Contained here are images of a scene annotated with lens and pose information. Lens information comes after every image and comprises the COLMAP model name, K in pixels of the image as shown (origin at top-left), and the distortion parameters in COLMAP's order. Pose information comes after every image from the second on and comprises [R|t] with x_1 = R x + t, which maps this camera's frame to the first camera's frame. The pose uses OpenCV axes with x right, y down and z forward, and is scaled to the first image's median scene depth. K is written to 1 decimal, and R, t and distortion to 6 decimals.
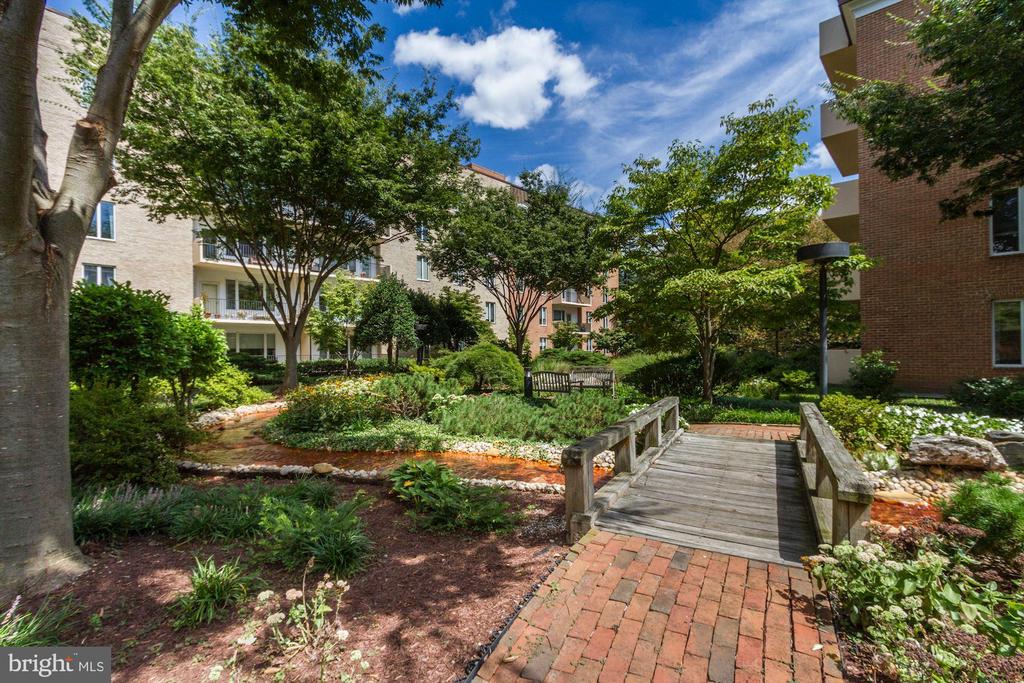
lens RADIAL K [[478.0, 0, 514.3], [0, 478.0, 343.5], [0, 0, 1]] dist [-0.000793, 0.000403]
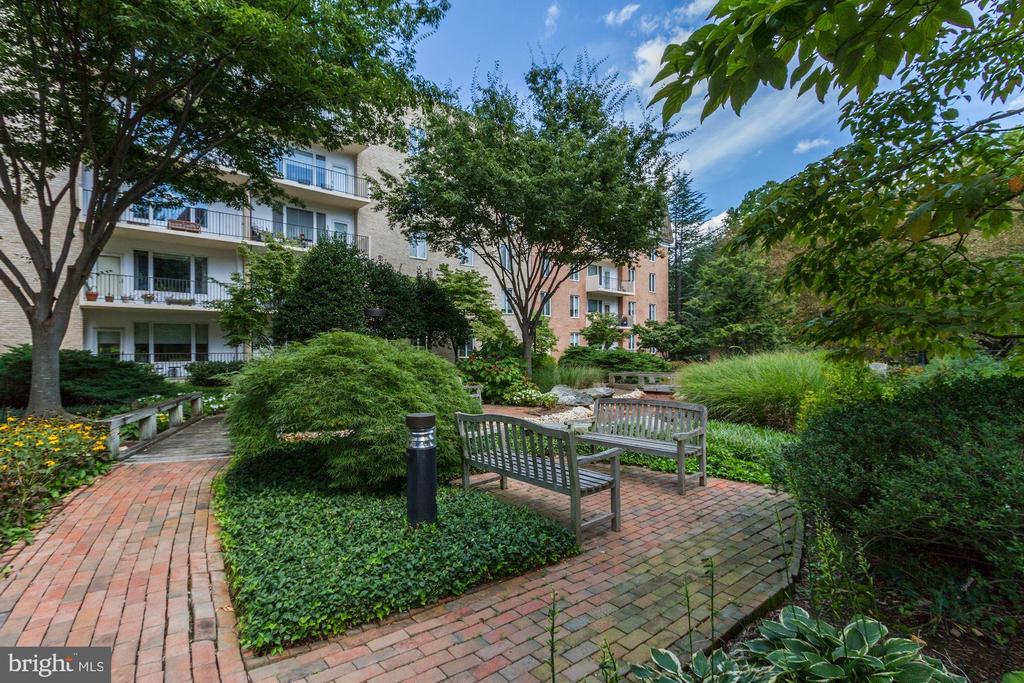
lens RADIAL K [[478.0, 0, 508.2], [0, 478.0, 342.1], [0, 0, 1]] dist [-0.000793, 0.000403]
pose [[0.995478, 0.006482, -0.094773, 0.035421], [-0.006071, 0.999971, 0.004629, 0.001366], [0.094800, -0.004033, 0.995488, 0.251471]]
